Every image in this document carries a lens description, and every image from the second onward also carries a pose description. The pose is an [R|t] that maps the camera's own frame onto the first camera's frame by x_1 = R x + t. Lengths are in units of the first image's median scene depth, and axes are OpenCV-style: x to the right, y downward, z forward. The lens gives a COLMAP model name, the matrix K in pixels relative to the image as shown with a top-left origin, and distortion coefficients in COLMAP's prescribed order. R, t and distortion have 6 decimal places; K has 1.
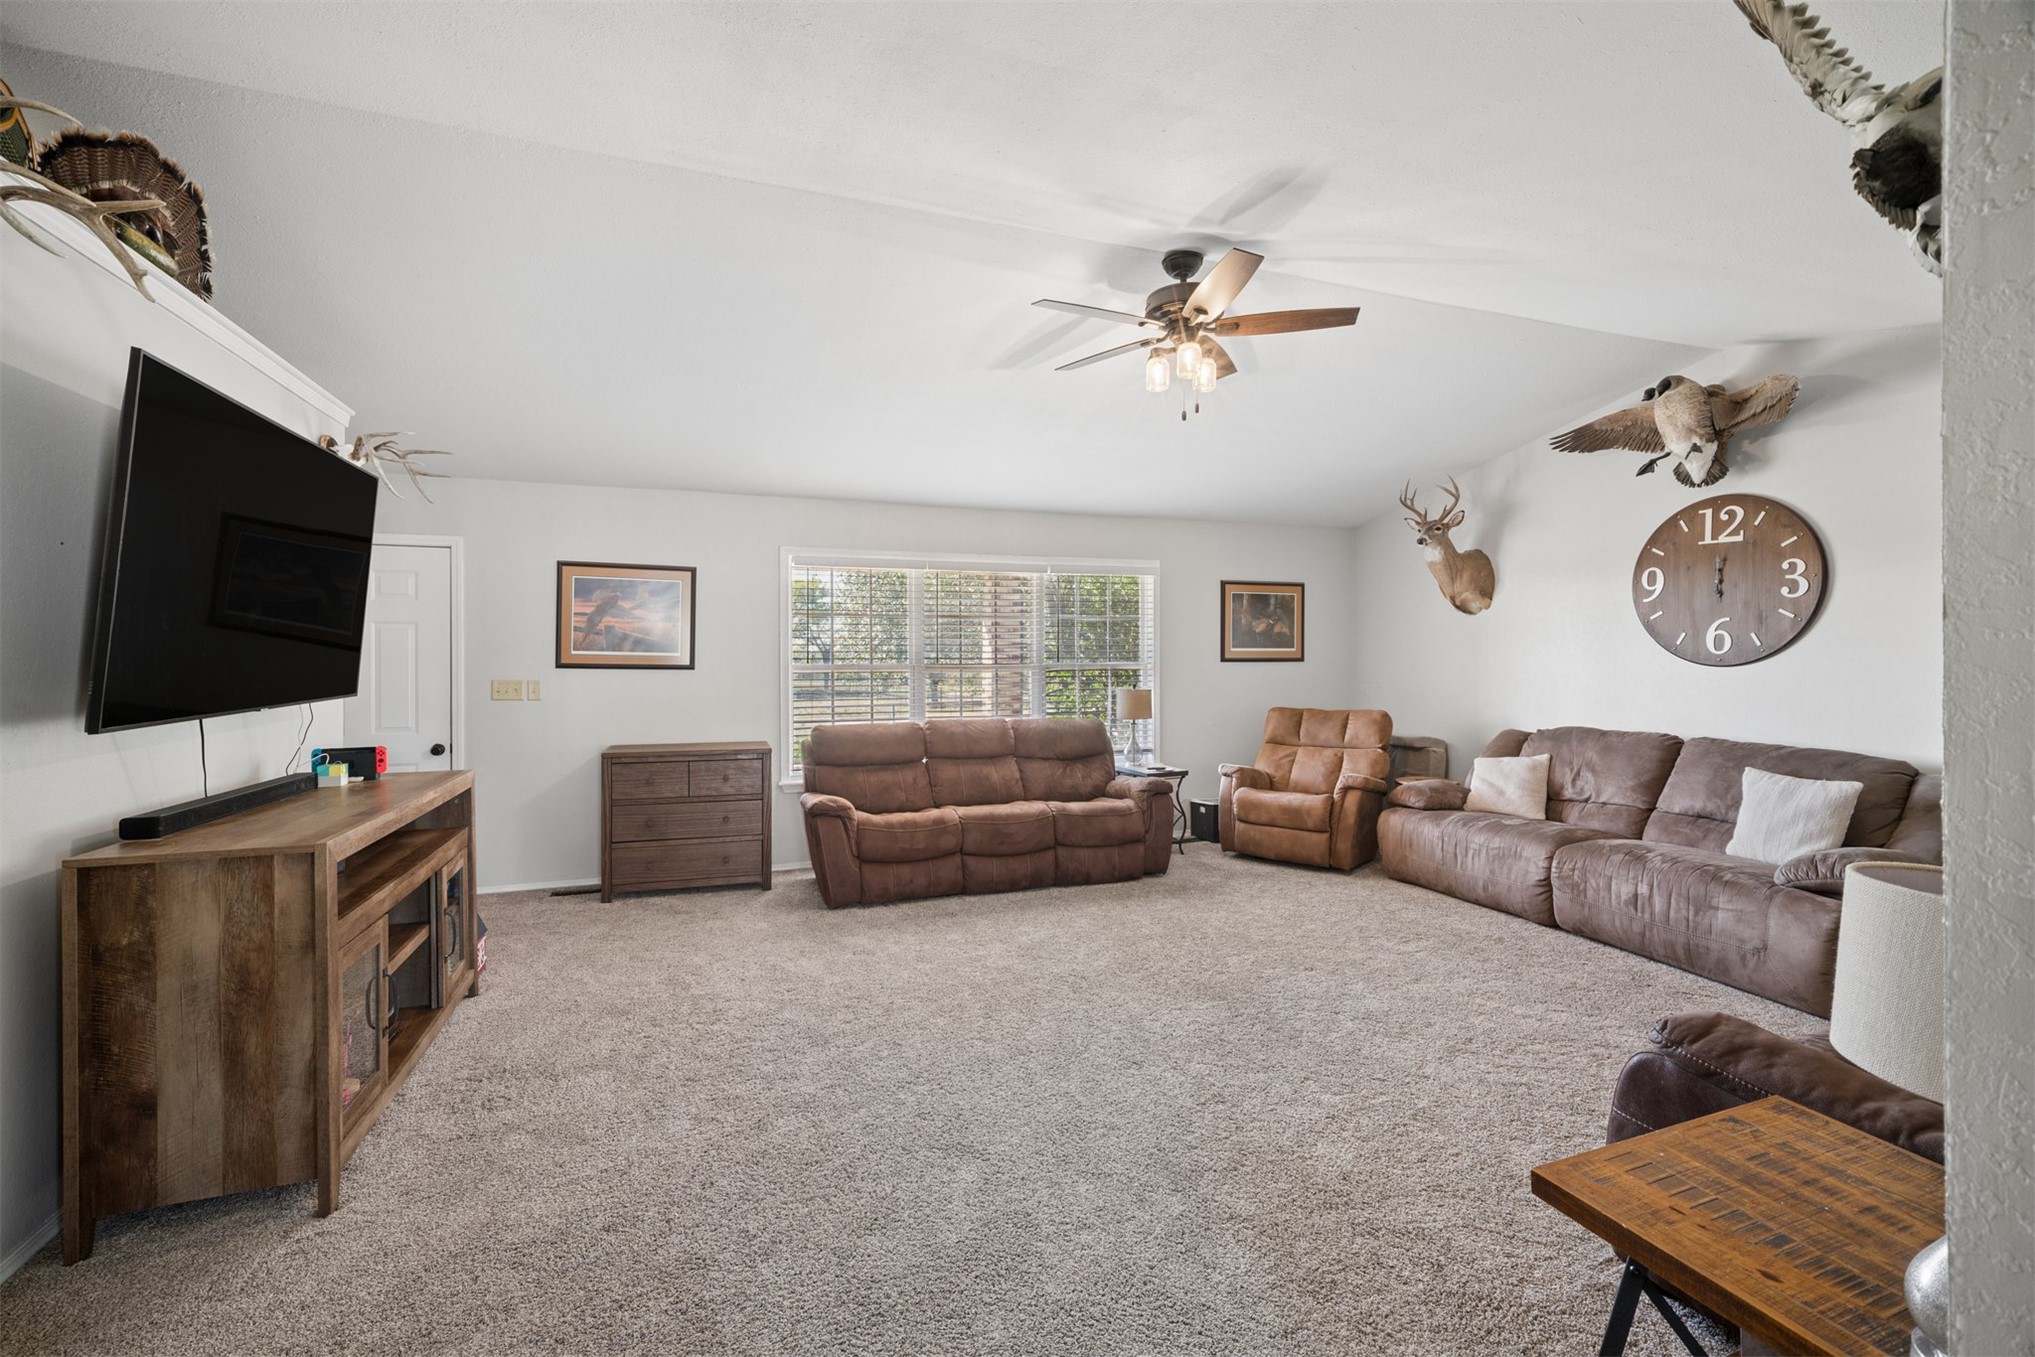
lens RADIAL K [[866.3, 0, 989.9], [0, 866.3, 663.1], [0, 0, 1]] dist [-0.021544, 0.004696]
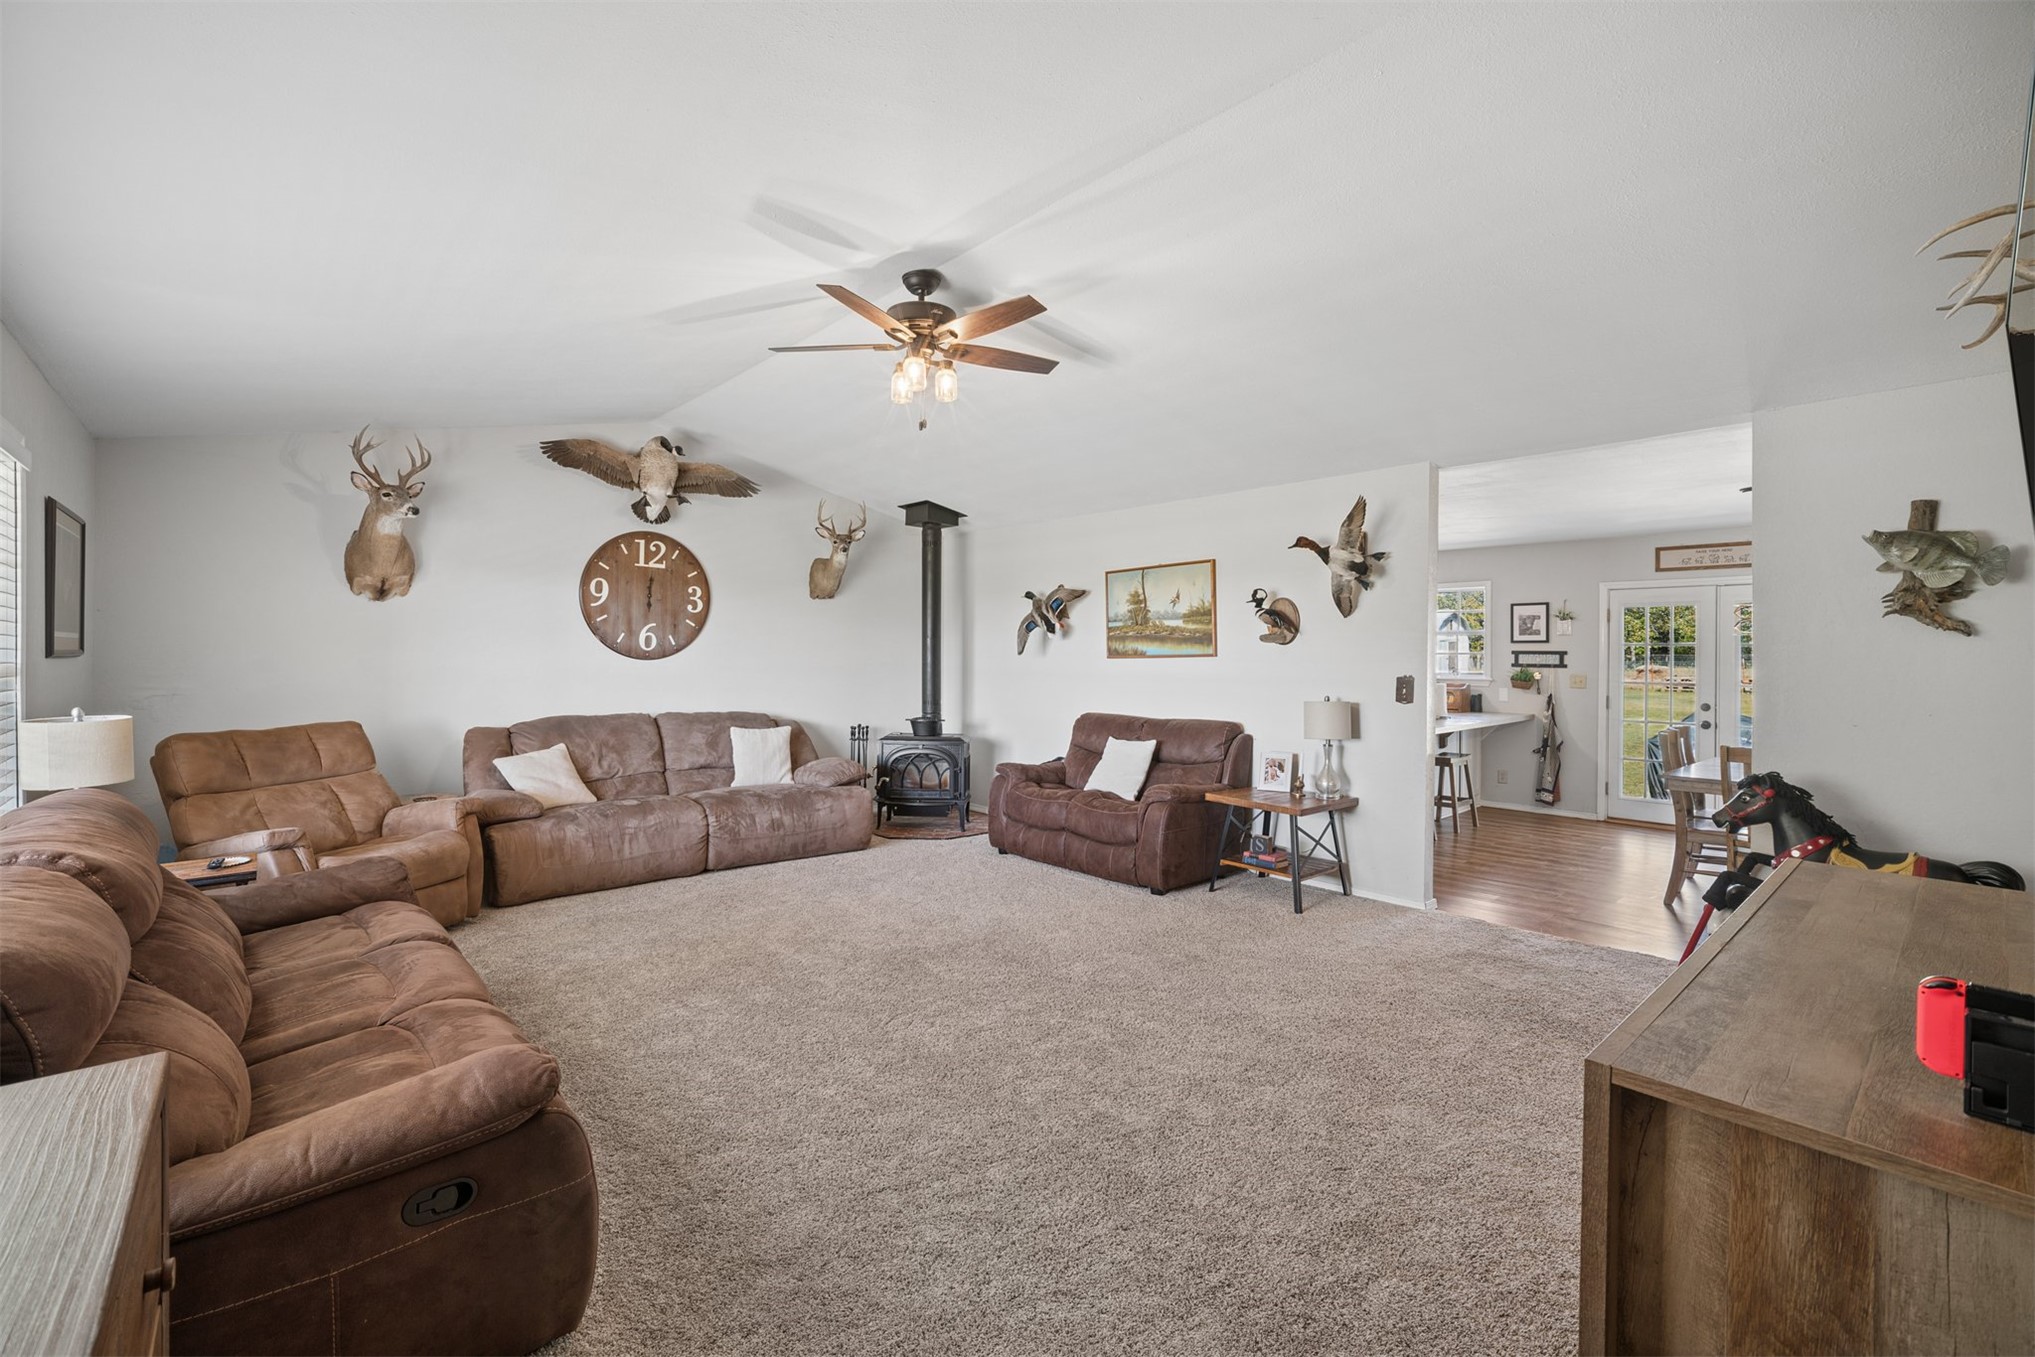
lens RADIAL K [[866.3, 0, 1013.7], [0, 866.3, 660.0], [0, 0, 1]] dist [-0.021544, 0.004696]
pose [[-0.382588, -0.006900, 0.923893, -0.602889], [0.000516, 0.999970, 0.007681, -0.005605], [-0.923919, 0.003416, -0.382574, 0.978948]]
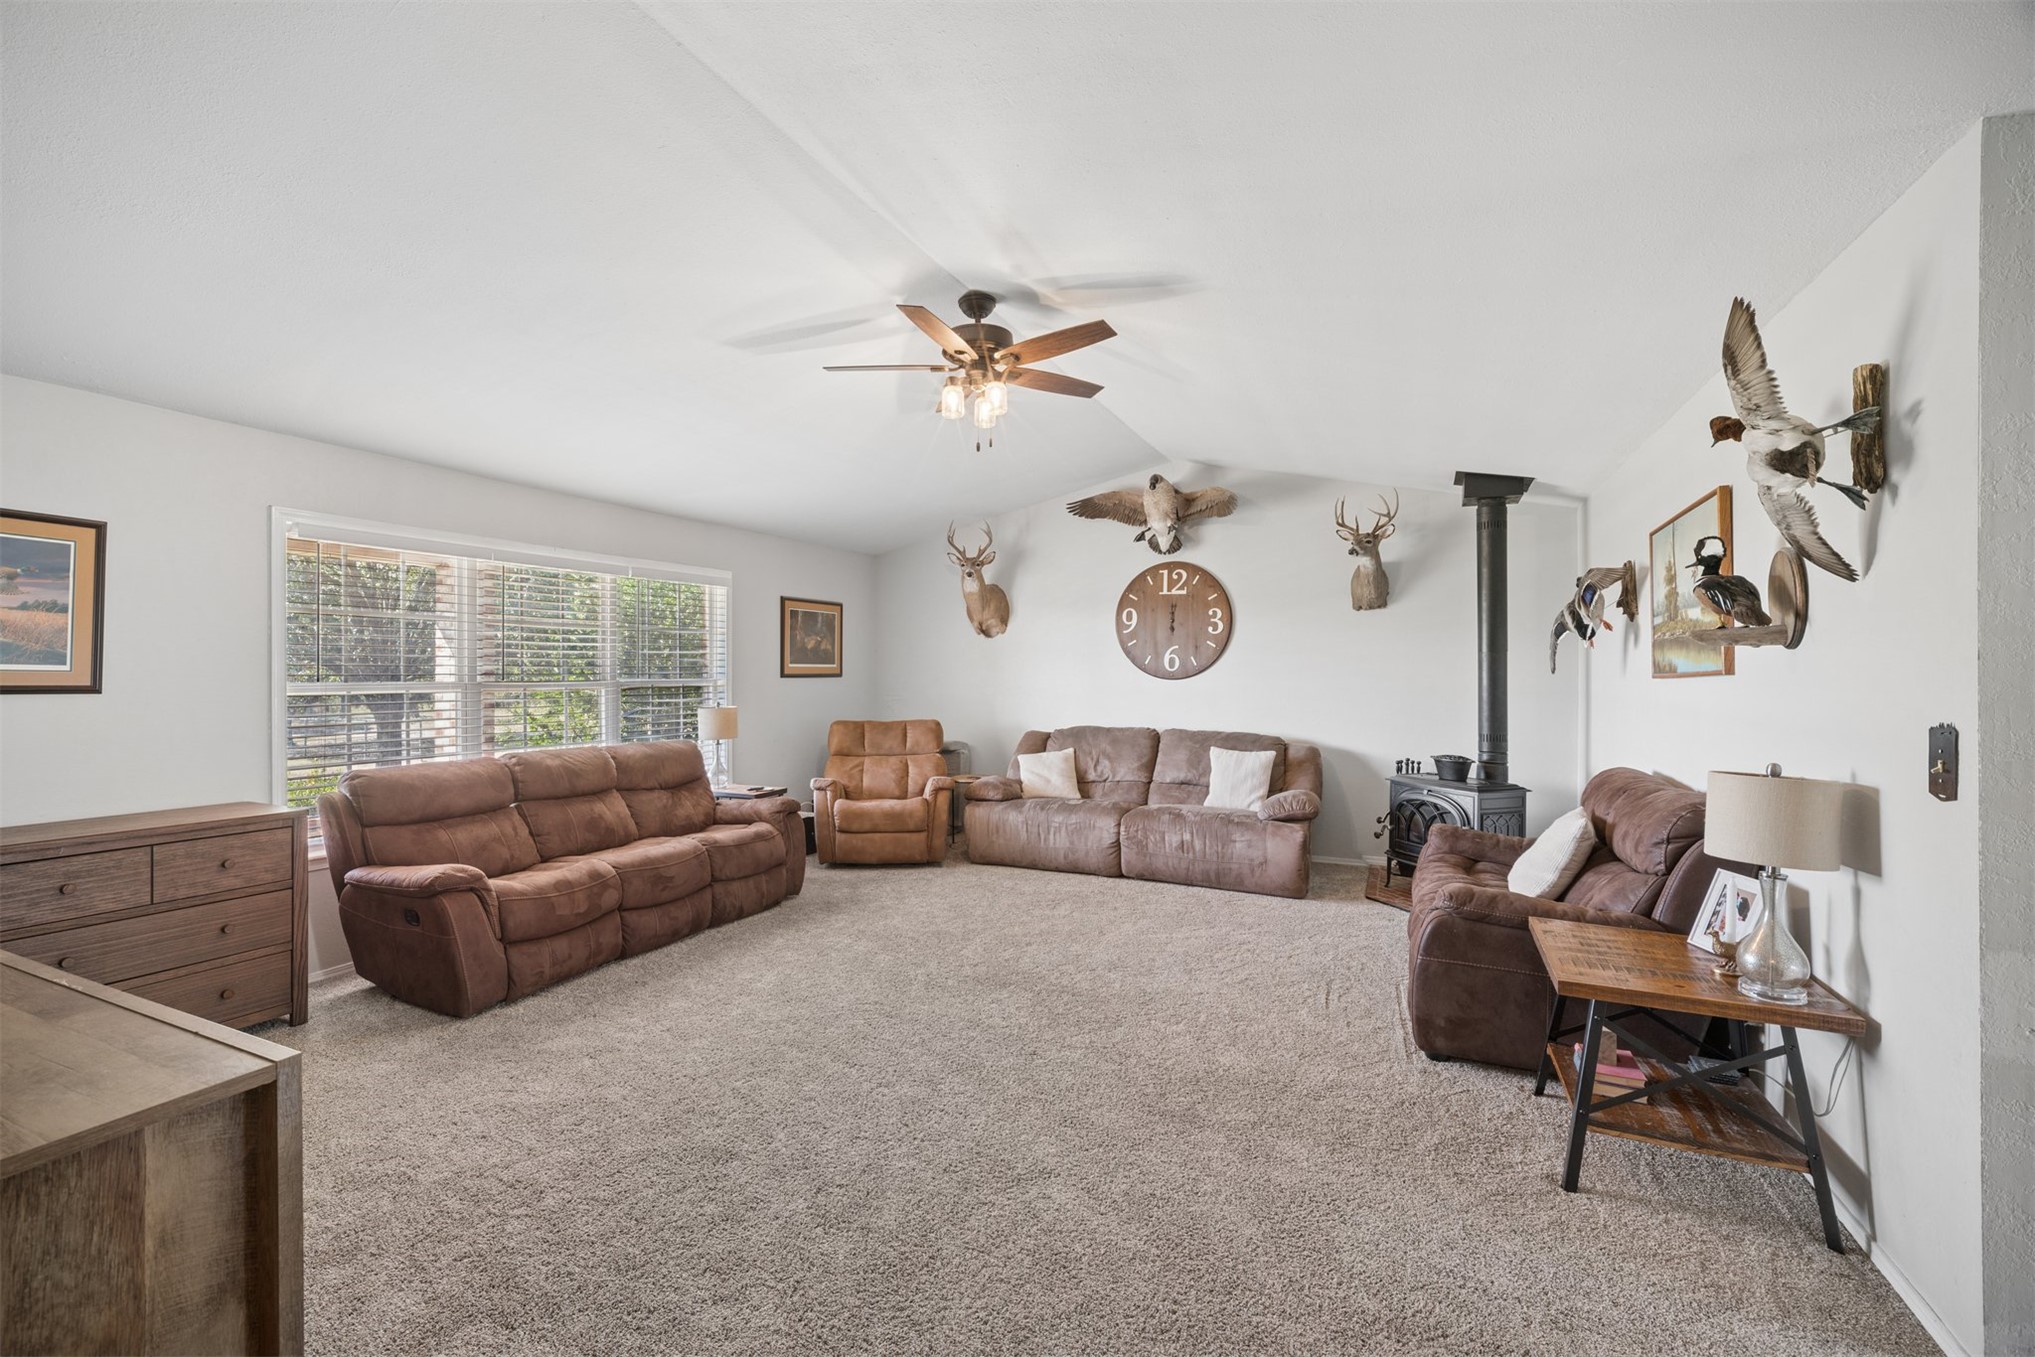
lens RADIAL K [[866.3, 0, 999.8], [0, 866.3, 673.2], [0, 0, 1]] dist [-0.021544, 0.004696]
pose [[0.703958, 0.000000, 0.710241, -0.389362], [0.004432, 0.999981, -0.004393, -0.001505], [-0.710227, 0.006240, 0.703945, 0.173491]]
